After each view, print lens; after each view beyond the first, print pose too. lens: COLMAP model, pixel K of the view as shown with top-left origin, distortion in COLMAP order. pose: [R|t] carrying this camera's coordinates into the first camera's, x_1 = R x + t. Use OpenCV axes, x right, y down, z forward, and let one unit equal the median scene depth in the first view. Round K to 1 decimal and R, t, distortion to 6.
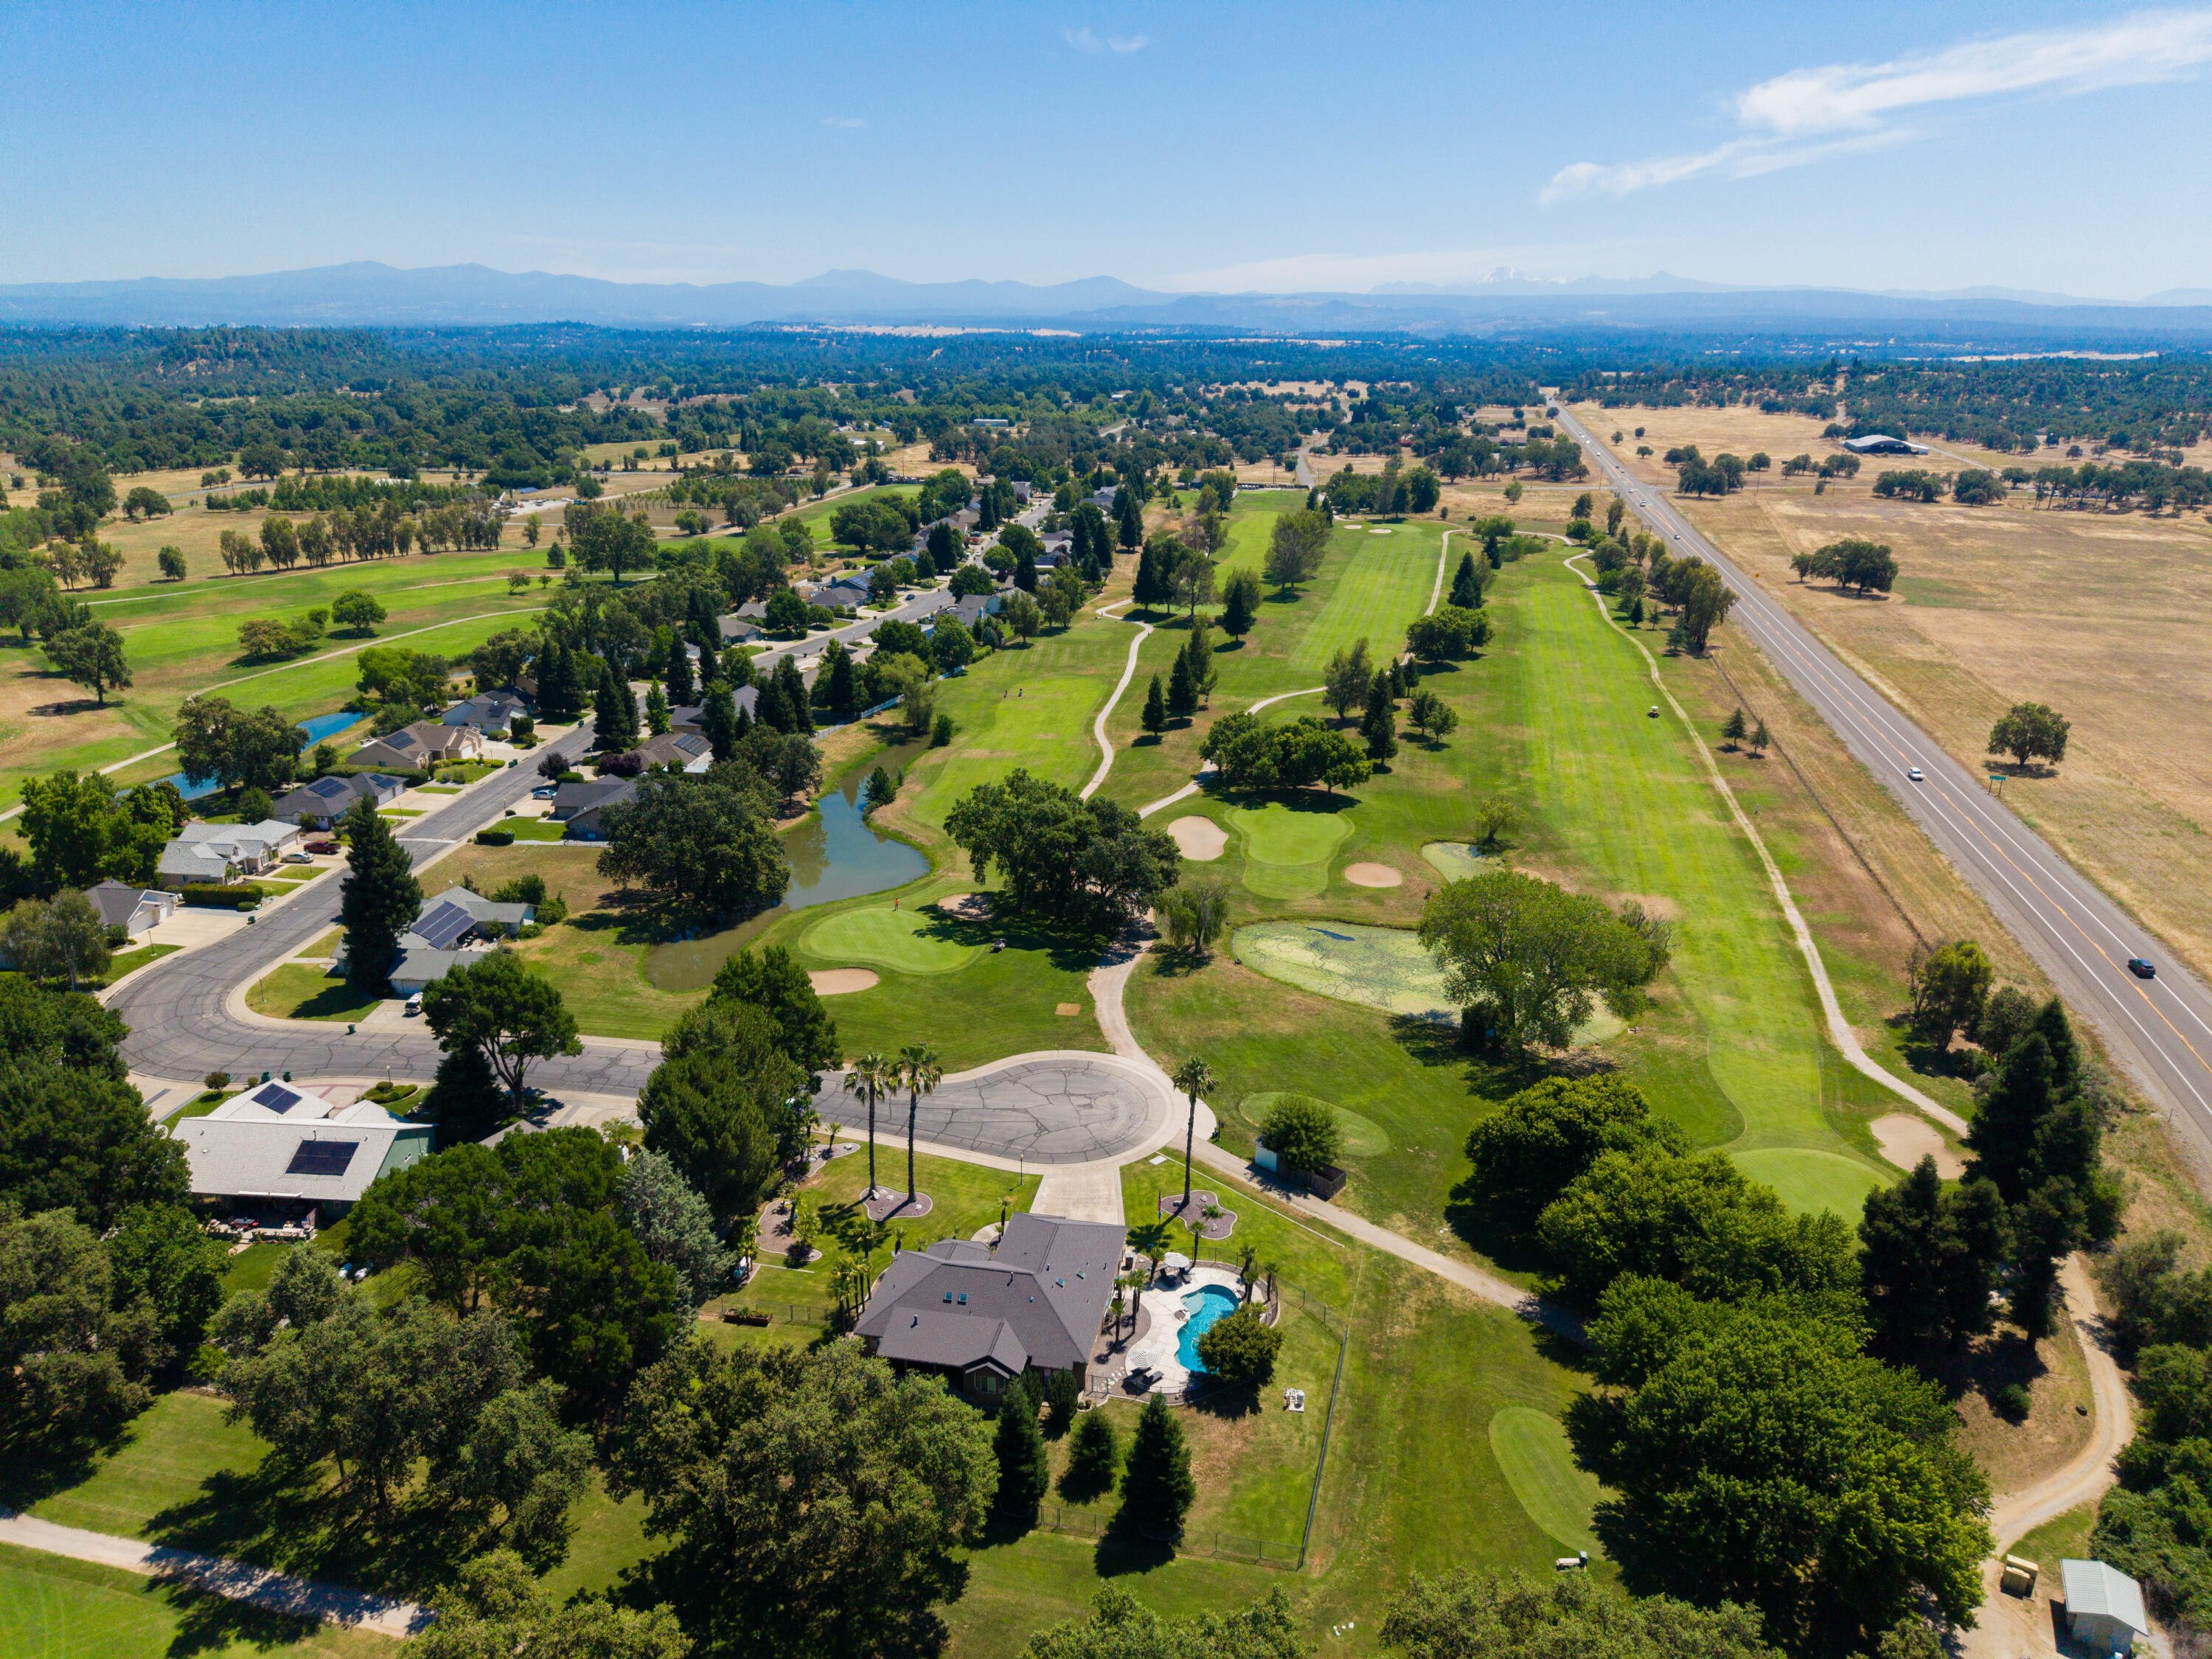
lens RADIAL K [[1475.2, 0, 1106.5], [0, 1475.2, 825.4], [0, 0, 1]] dist [0.029739, -0.031295]
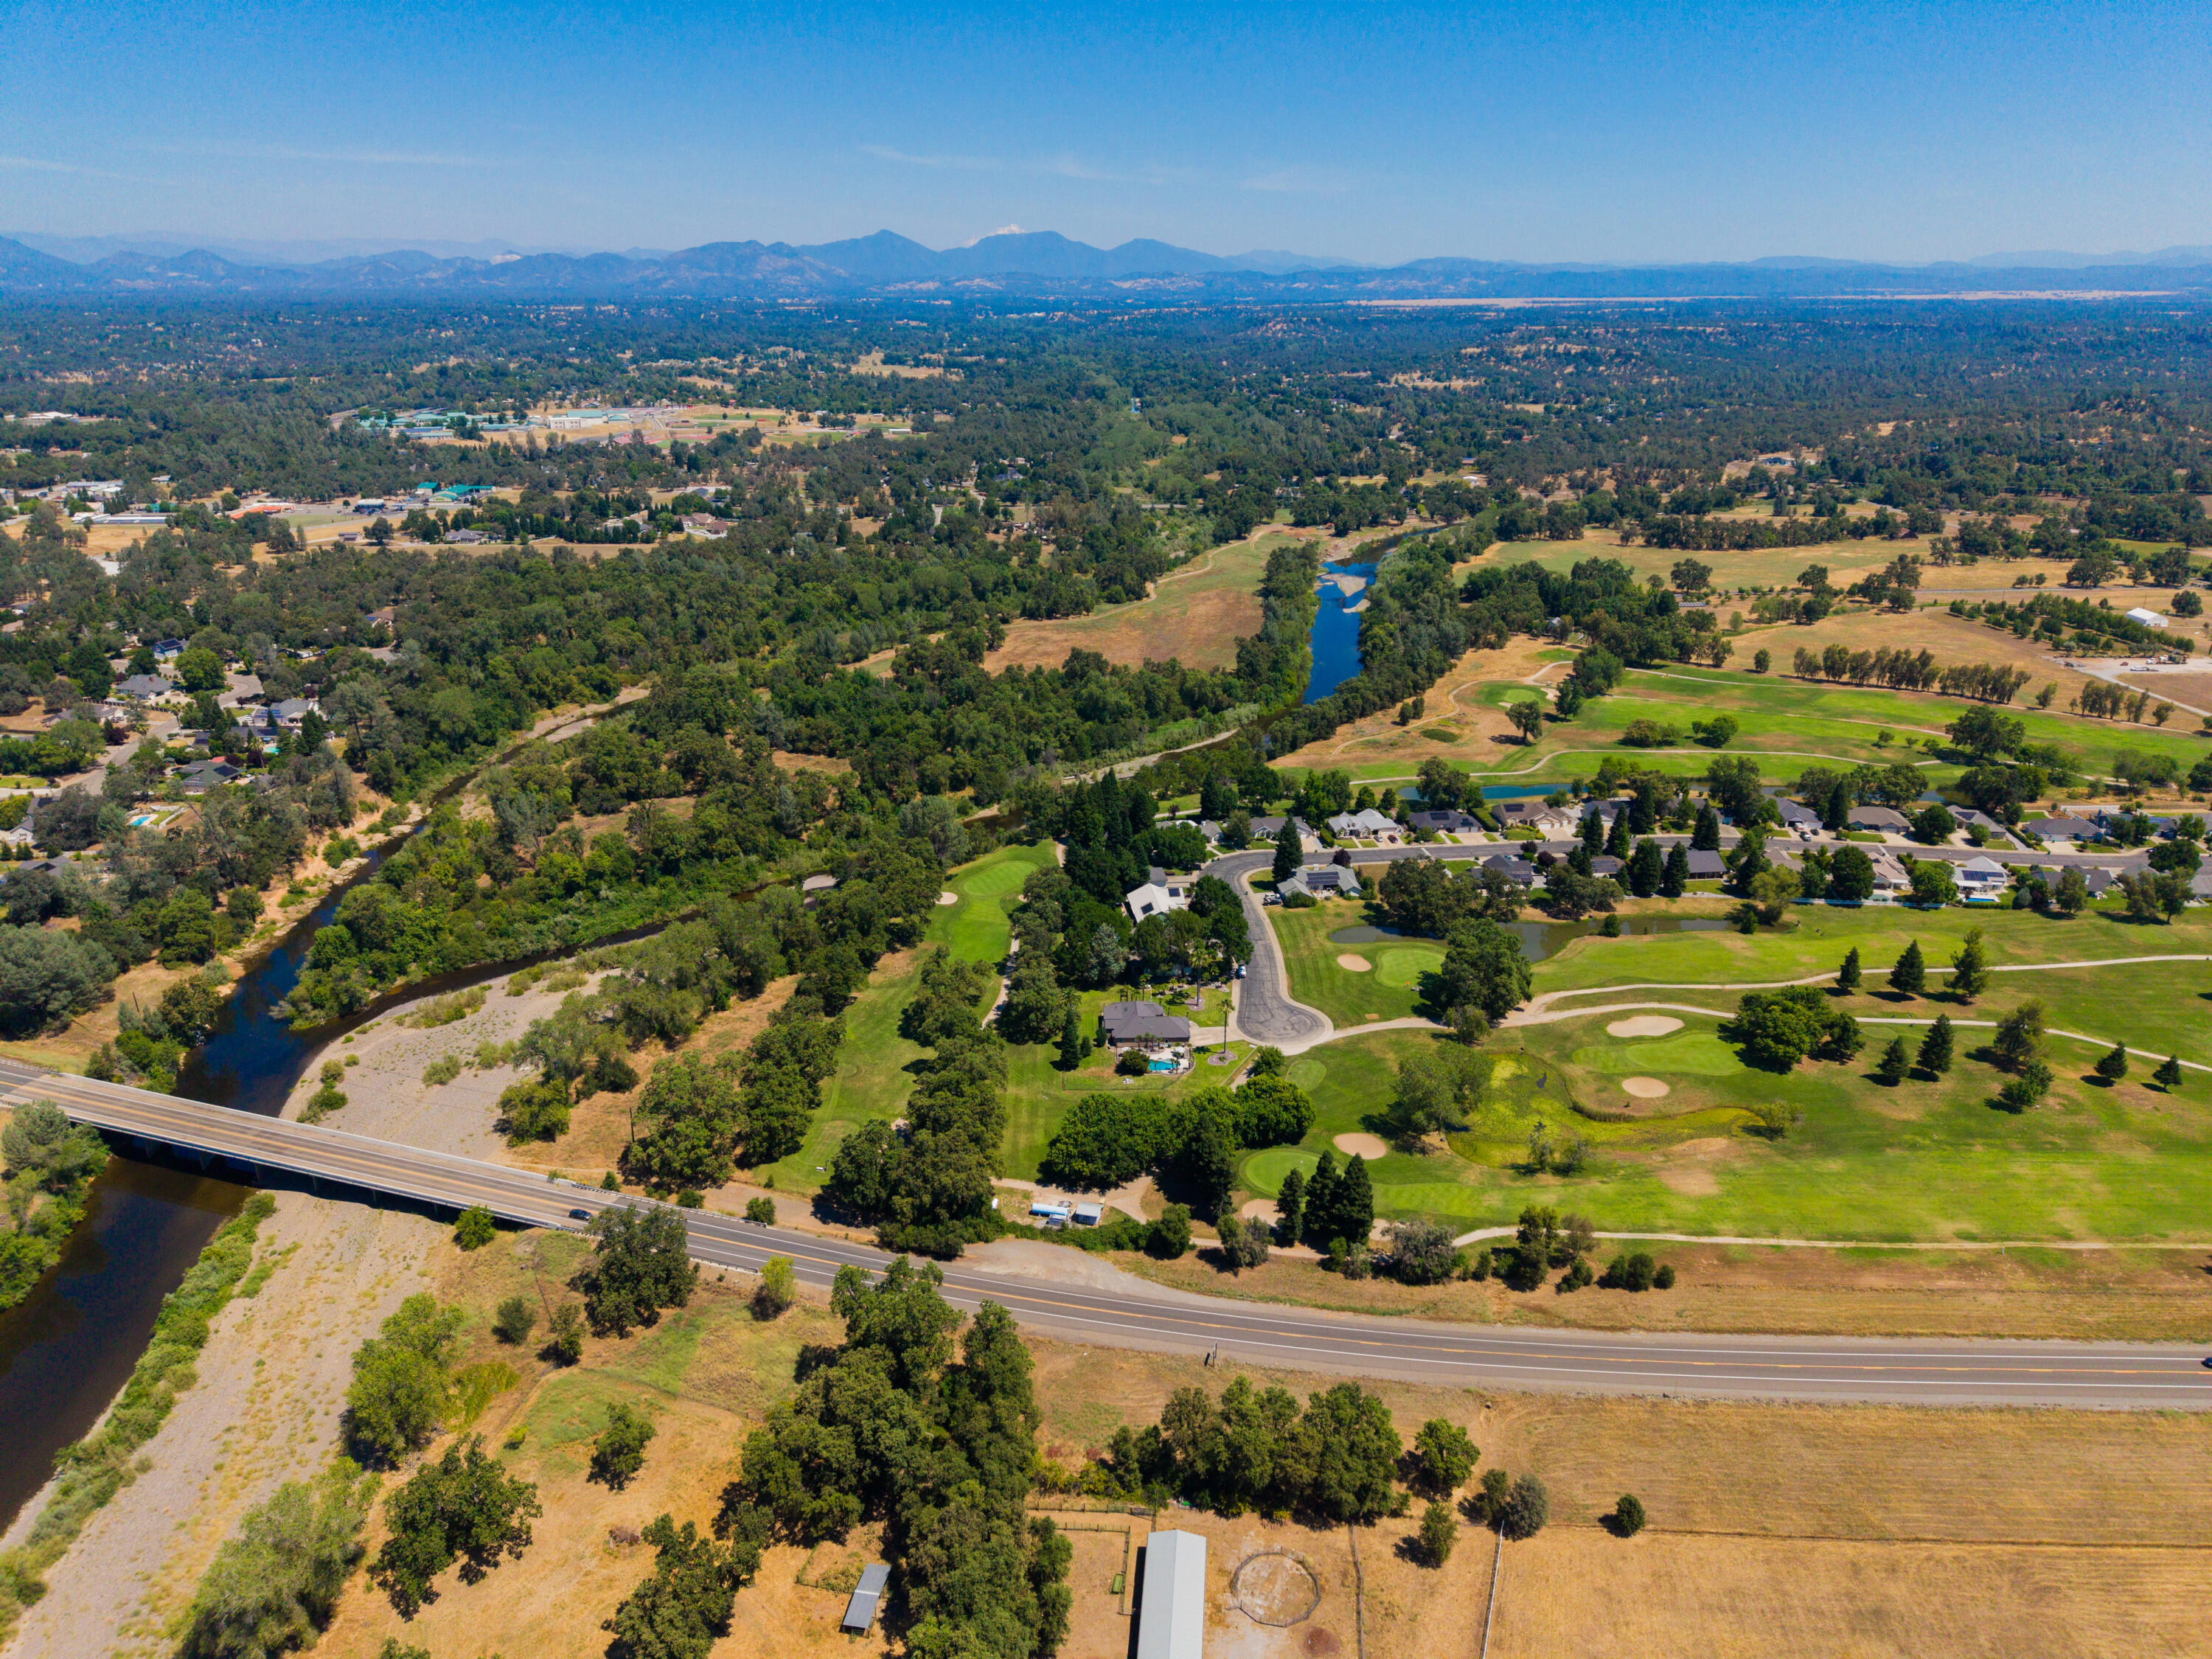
lens RADIAL K [[1475.2, 0, 1089.6], [0, 1475.2, 830.7], [0, 0, 1]] dist [0.029739, -0.031295]
pose [[0.205714, 0.334227, -0.919769, 0.624851], [-0.305564, 0.914817, 0.264086, -0.197923], [0.929684, 0.226722, 0.290318, -0.017749]]
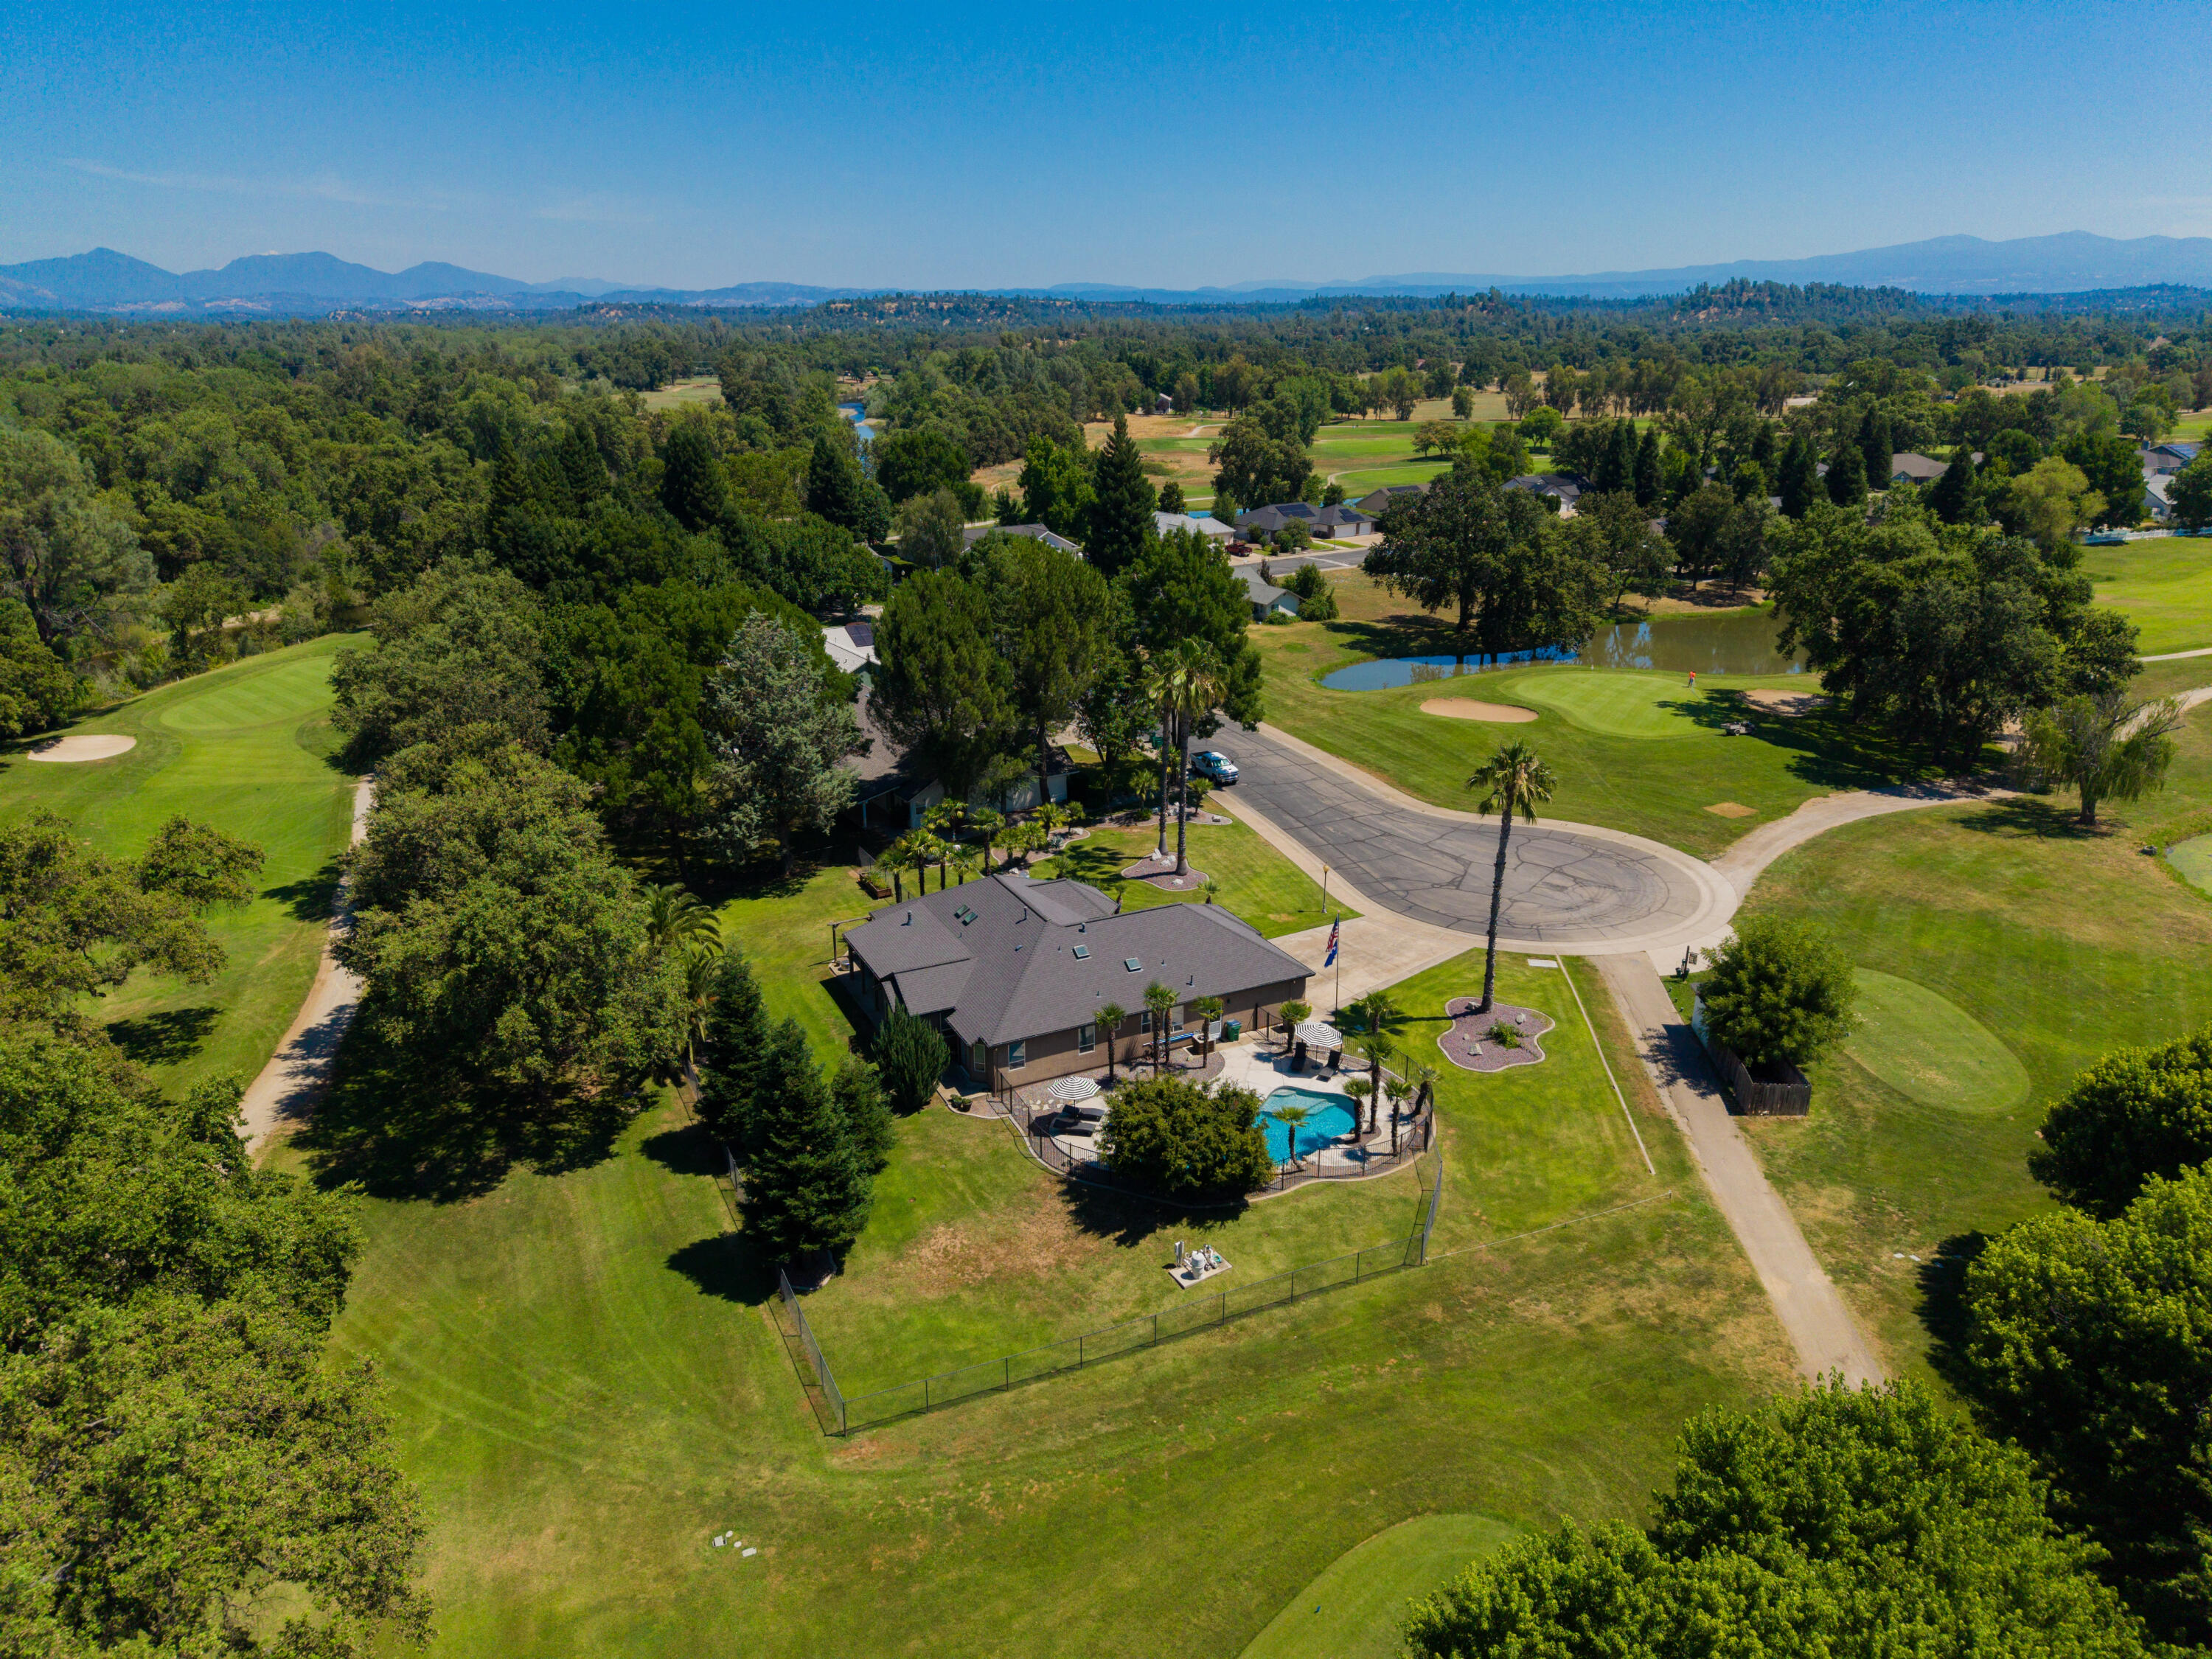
lens RADIAL K [[1475.2, 0, 1103.5], [0, 1475.2, 831.1], [0, 0, 1]] dist [0.029739, -0.031295]
pose [[0.597330, 0.252577, -0.761185, 0.105080], [-0.240843, 0.961799, 0.130146, 0.041696], [0.764978, 0.105586, 0.635342, 0.144303]]
